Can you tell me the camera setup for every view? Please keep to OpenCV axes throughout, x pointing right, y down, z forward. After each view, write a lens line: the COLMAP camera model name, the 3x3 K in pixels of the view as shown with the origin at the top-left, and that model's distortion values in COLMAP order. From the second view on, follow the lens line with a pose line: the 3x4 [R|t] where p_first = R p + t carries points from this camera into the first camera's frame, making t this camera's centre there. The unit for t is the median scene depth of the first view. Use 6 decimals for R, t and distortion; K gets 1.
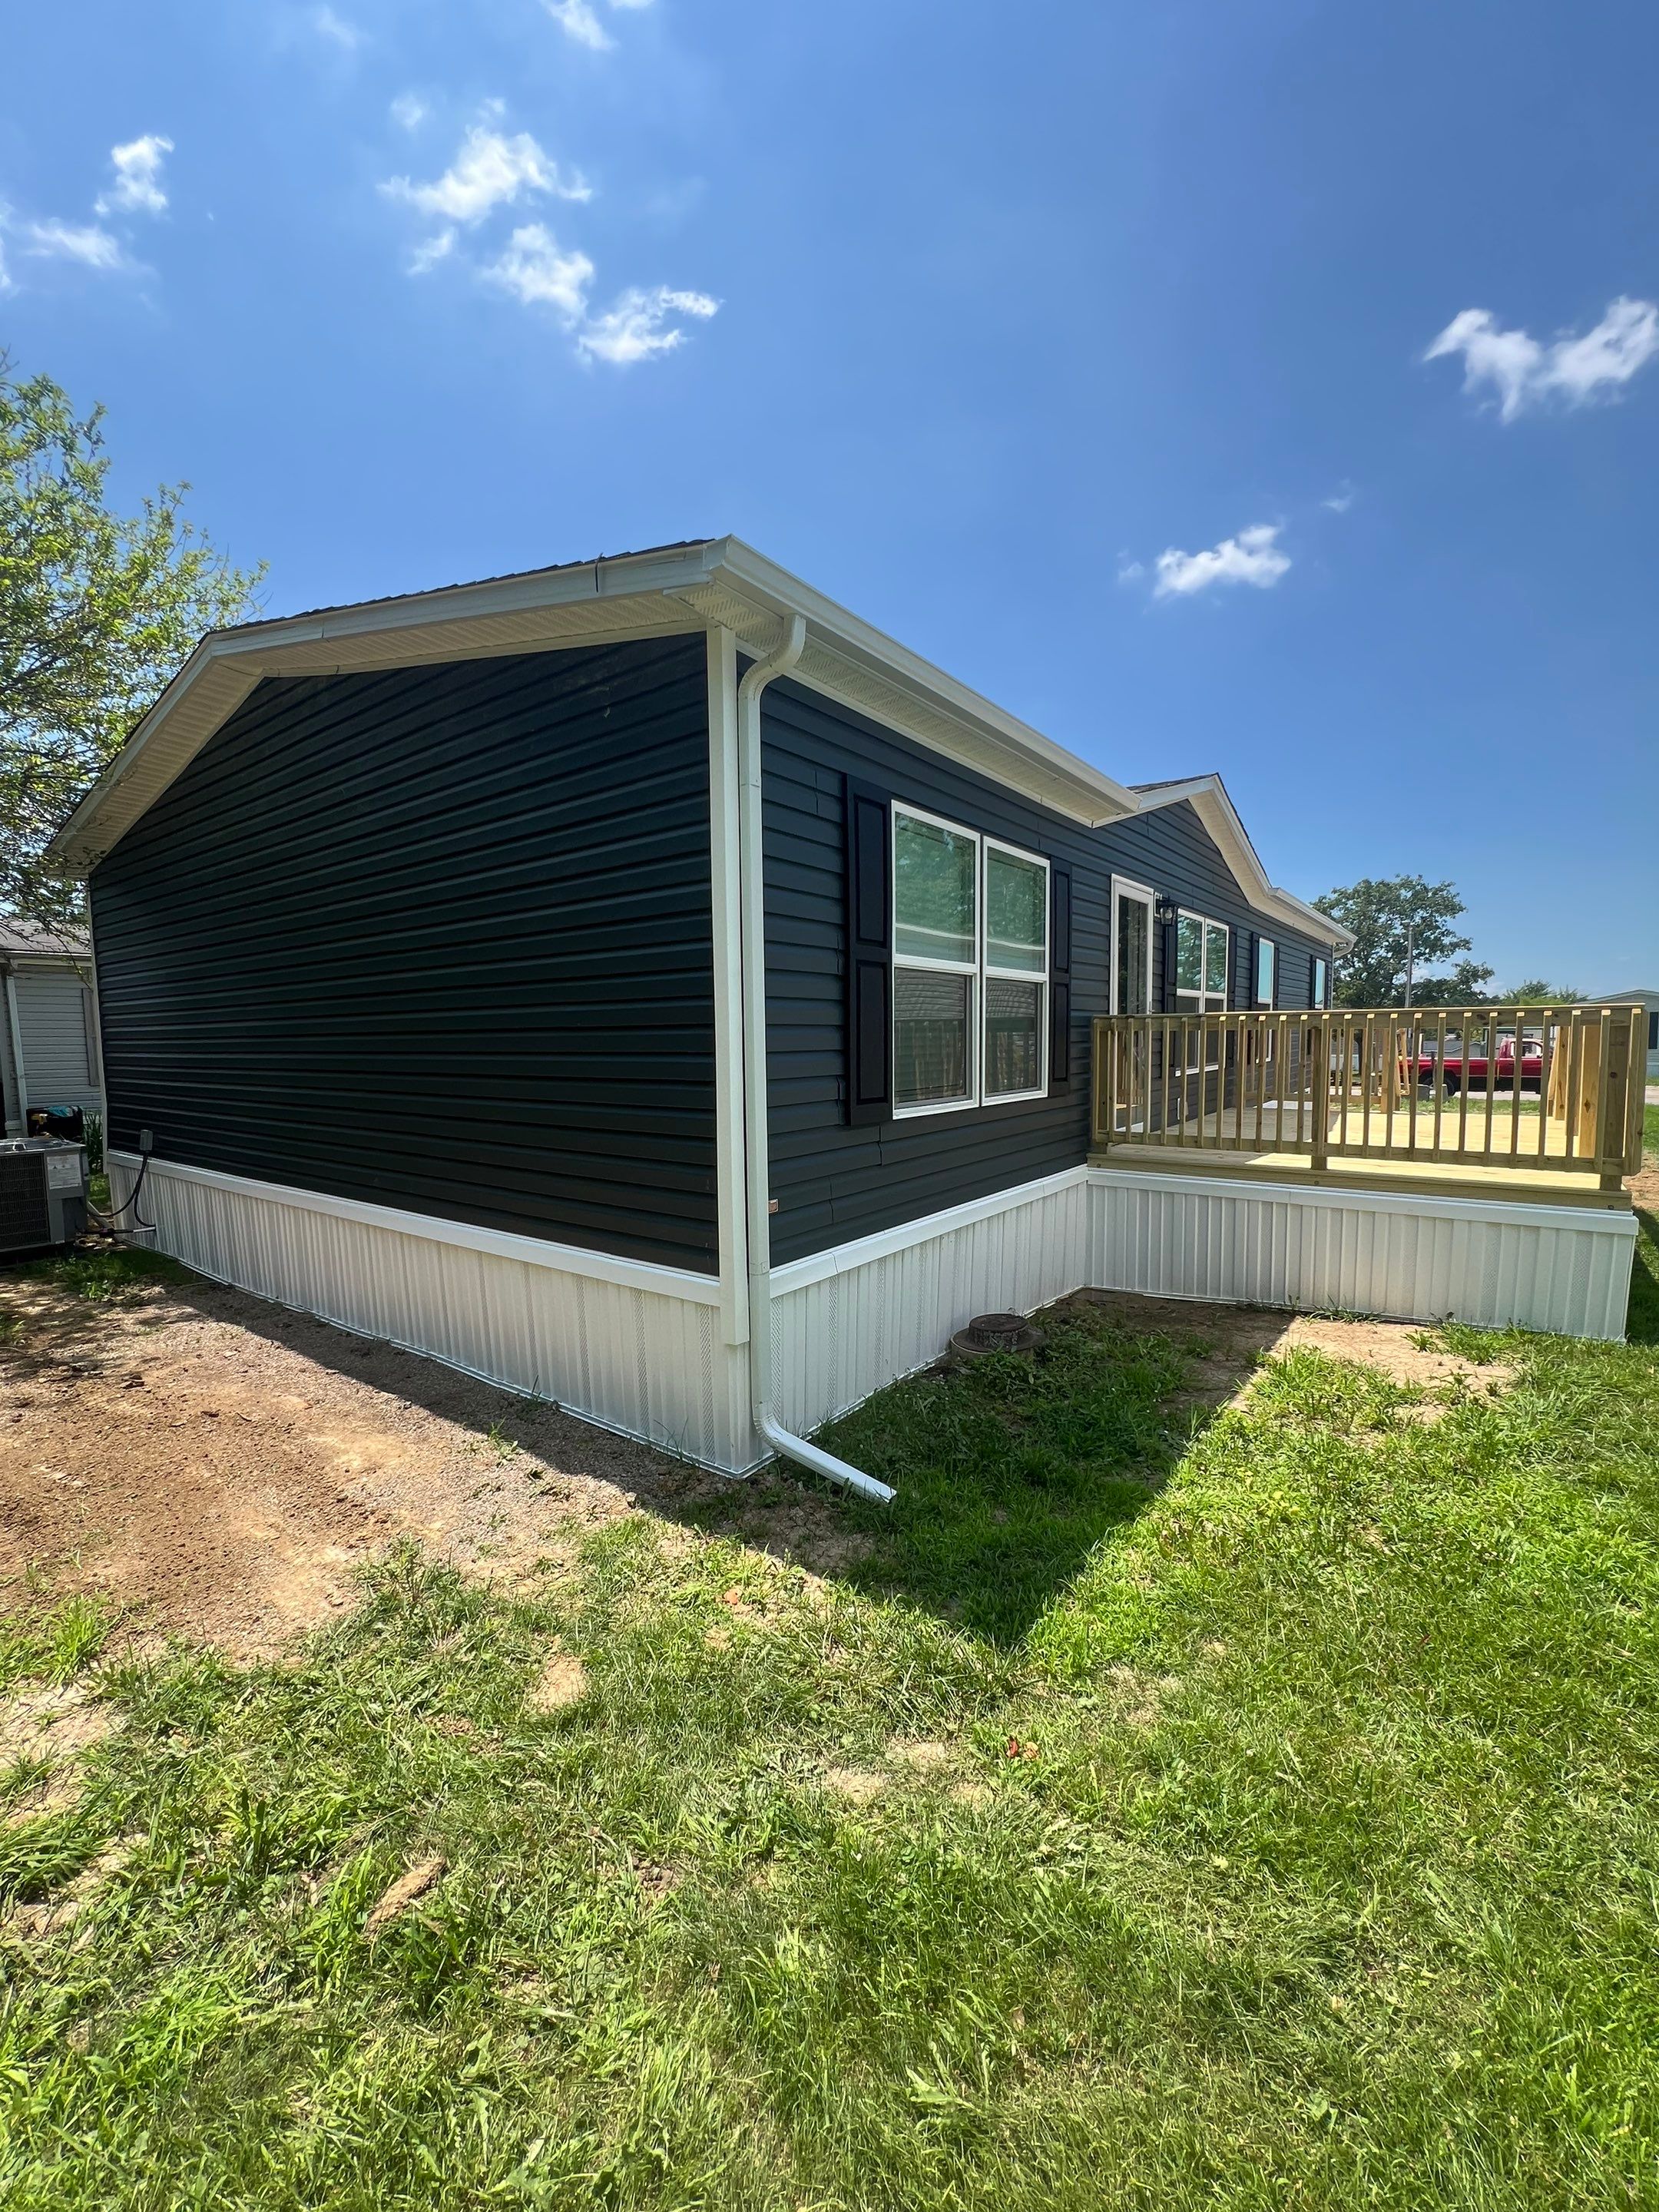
lens RADIAL K [[888.6, 0, 847.3], [0, 888.6, 1108.3], [0, 0, 1]] dist [-0.001064, -0.000250]
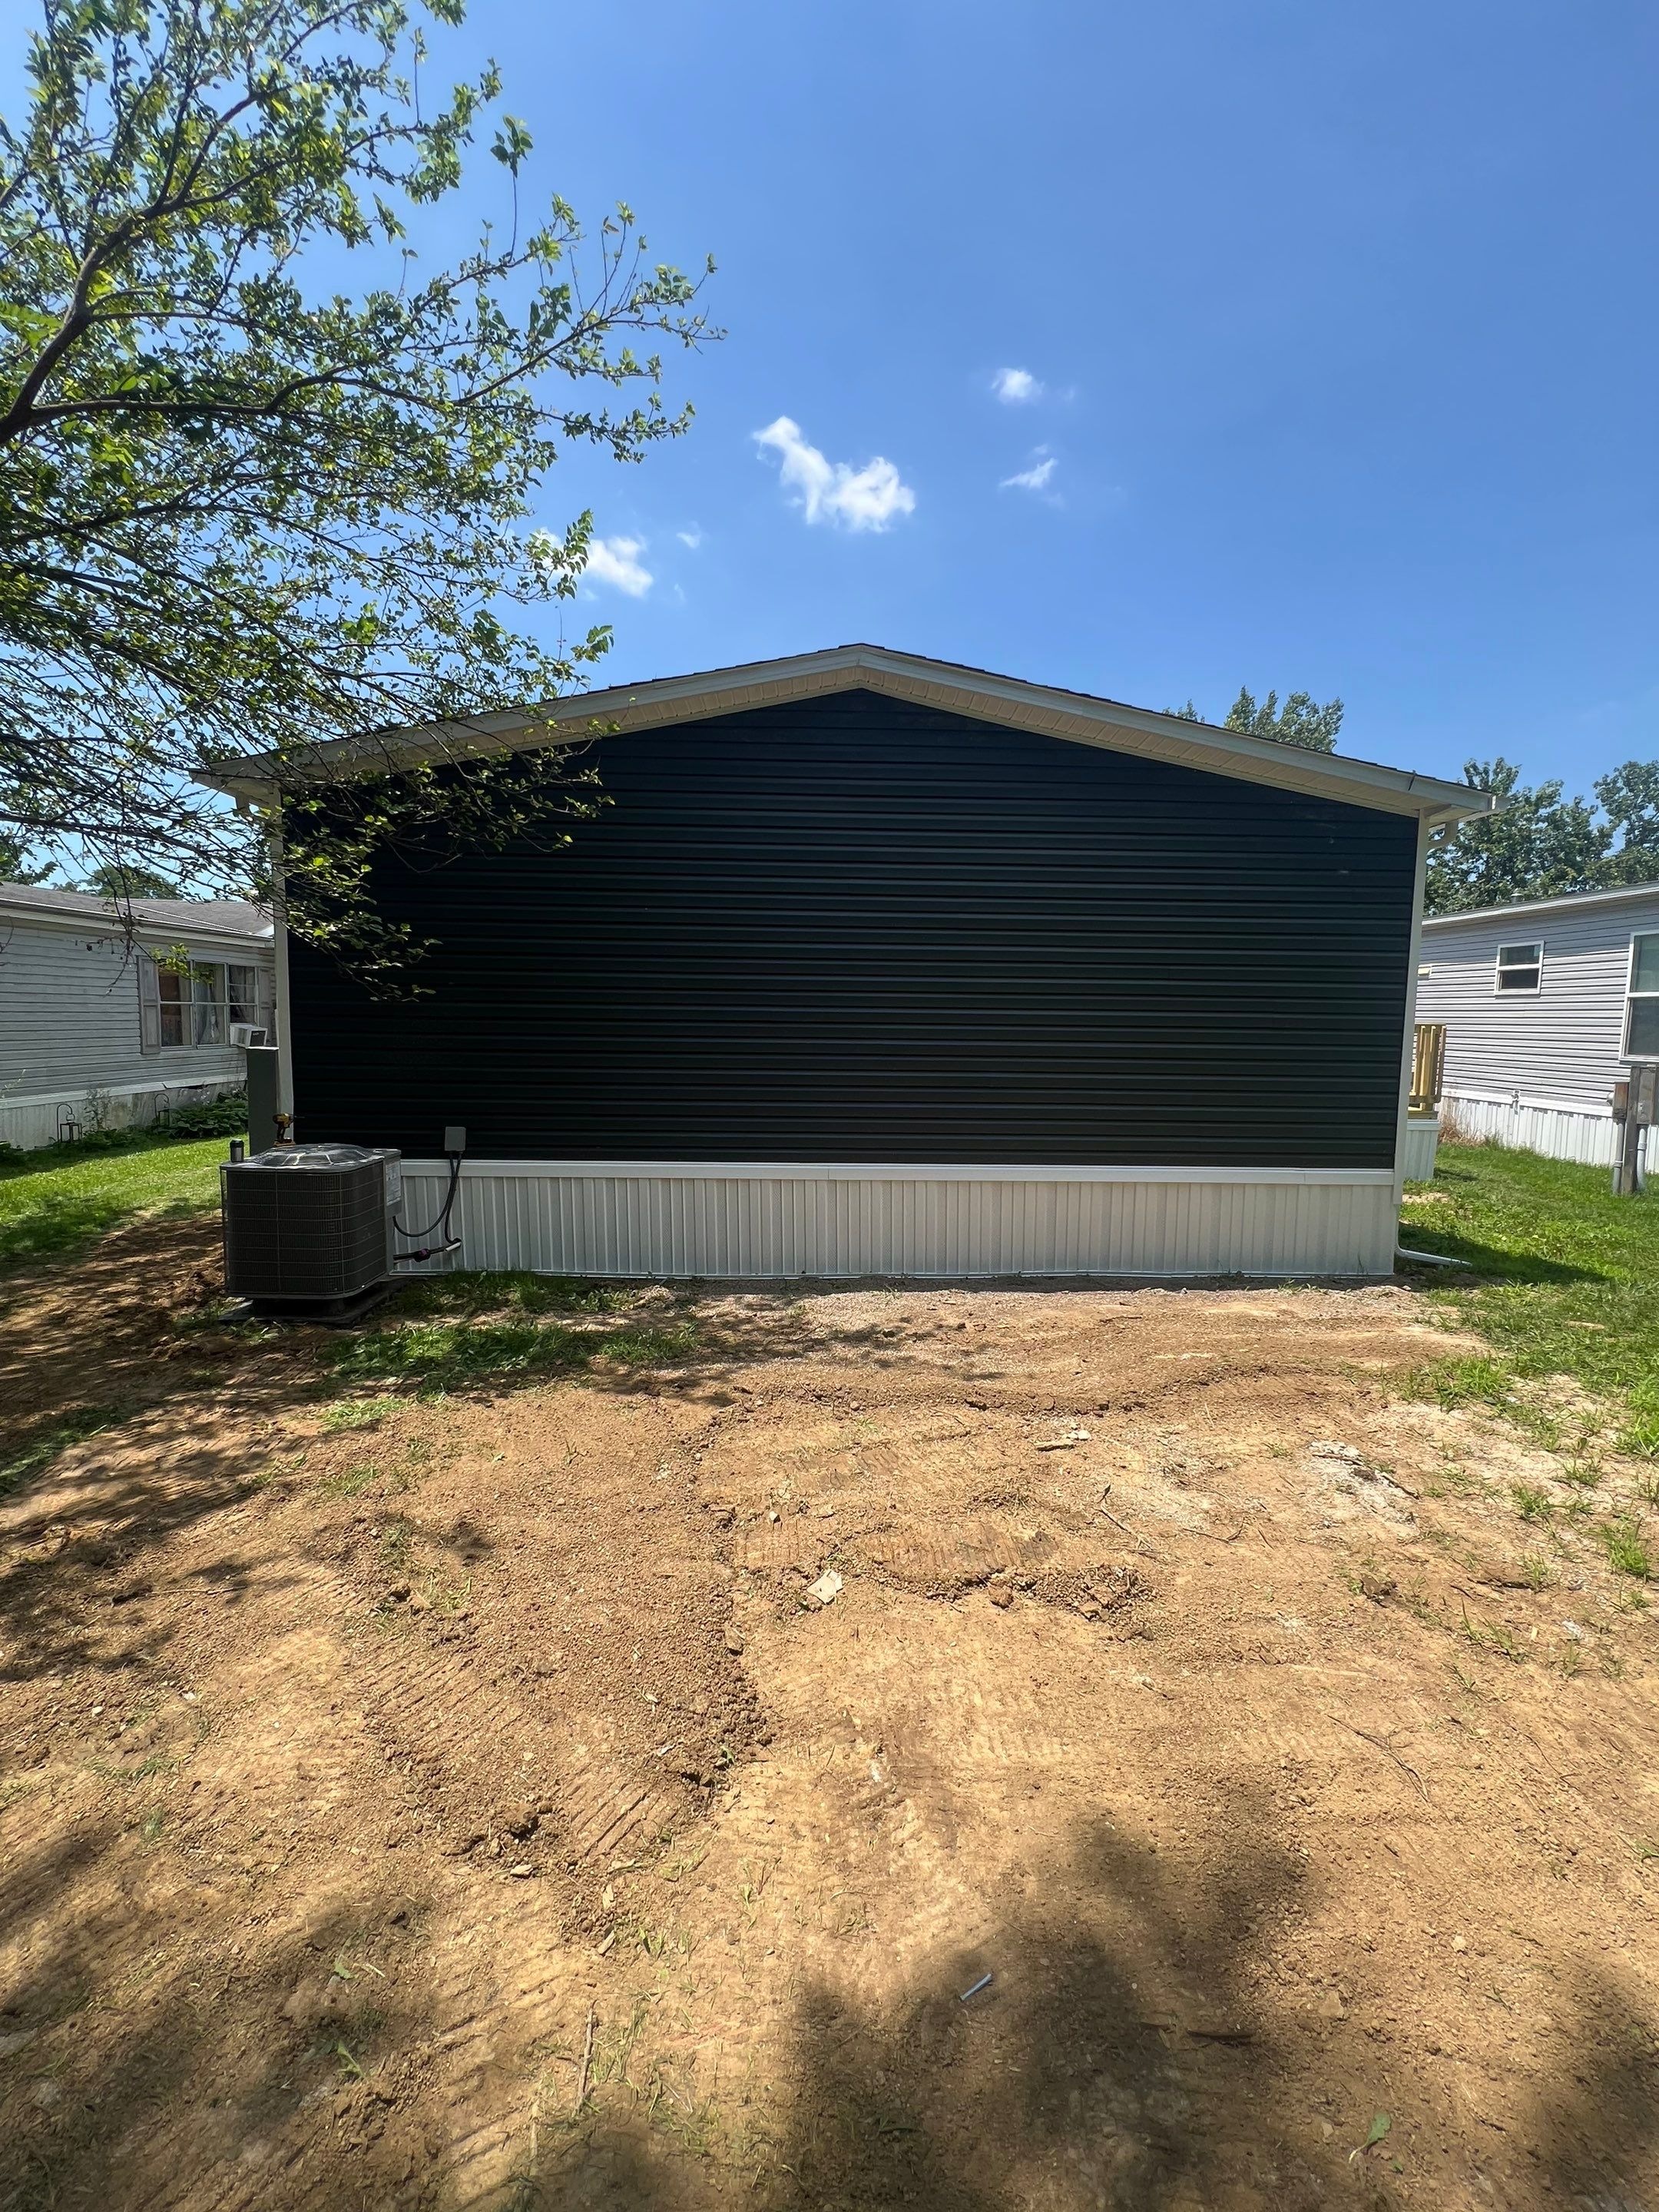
lens RADIAL K [[888.6, 0, 840.2], [0, 888.6, 1110.2], [0, 0, 1]] dist [-0.001064, -0.000250]
pose [[0.787167, -0.040565, 0.615405, -1.614572], [0.026350, 0.999136, 0.032154, -0.014048], [-0.616177, -0.009095, 0.787555, 0.198045]]
